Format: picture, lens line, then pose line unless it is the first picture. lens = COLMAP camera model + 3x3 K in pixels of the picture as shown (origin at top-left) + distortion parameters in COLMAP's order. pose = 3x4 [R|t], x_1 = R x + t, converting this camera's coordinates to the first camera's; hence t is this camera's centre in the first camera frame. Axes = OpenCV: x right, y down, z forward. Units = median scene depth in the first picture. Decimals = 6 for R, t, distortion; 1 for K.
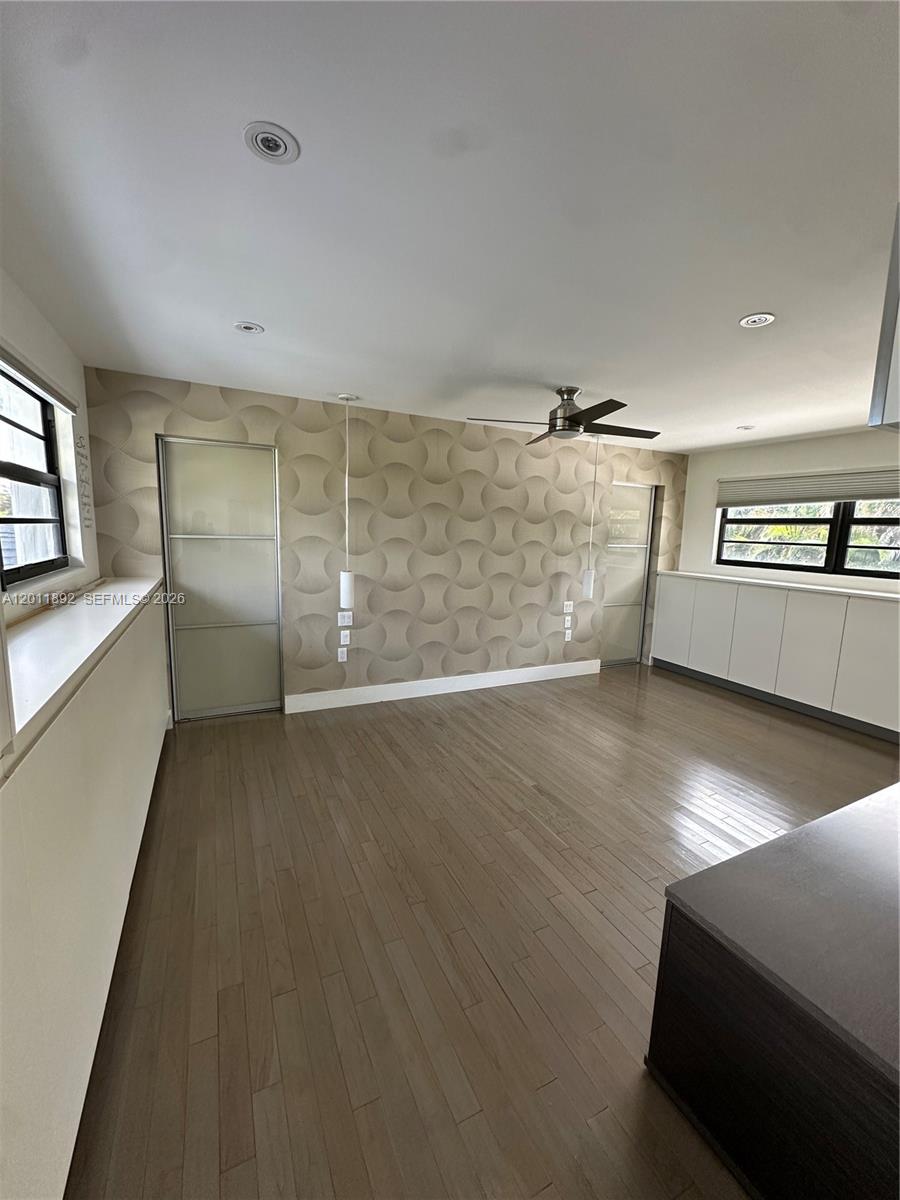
lens RADIAL K [[479.4, 0, 450.0], [0, 479.4, 600.0], [0, 0, 1]] dist [-0.001003, 0.000118]
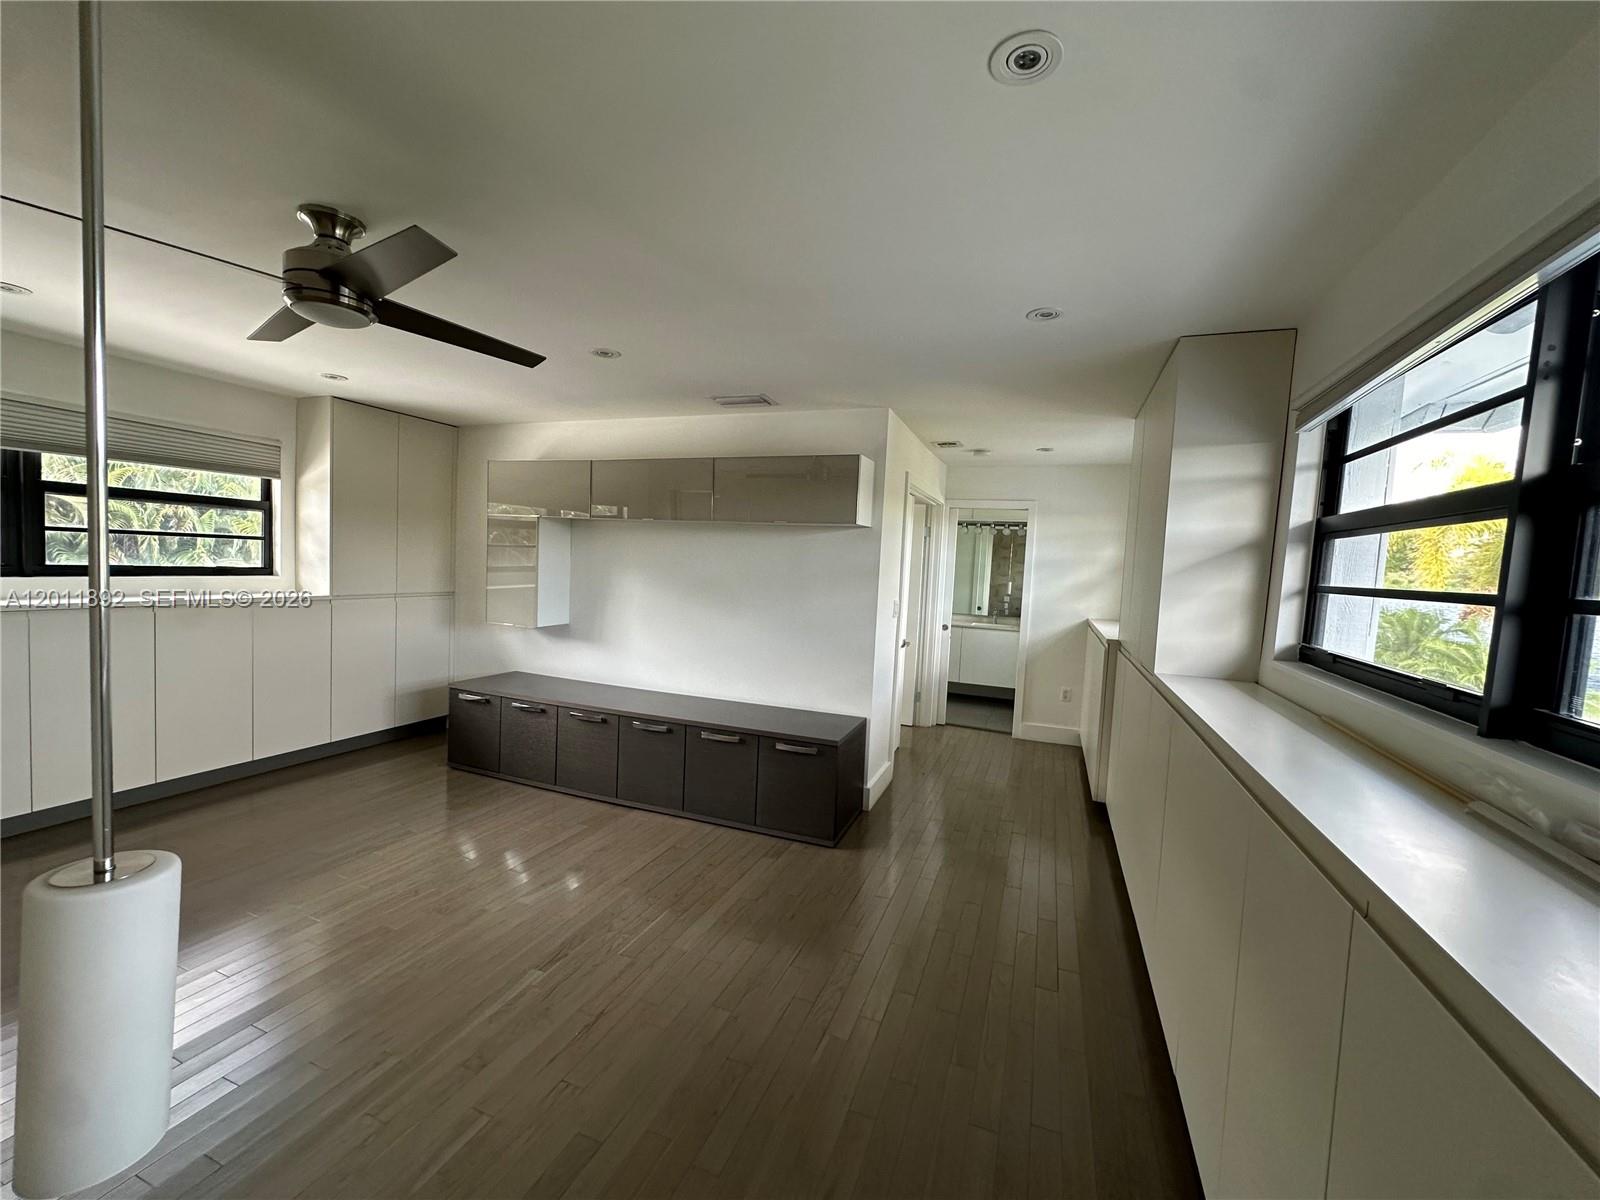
lens RADIAL K [[639.3, 0, 800.0], [0, 639.3, 600.0], [0, 0, 1]] dist [-0.001003, 0.000118]
pose [[-0.667735, -0.117754, 0.735027, -0.462804], [0.033438, 0.981668, 0.187644, -0.166098], [-0.743648, 0.149874, -0.651556, 0.976440]]
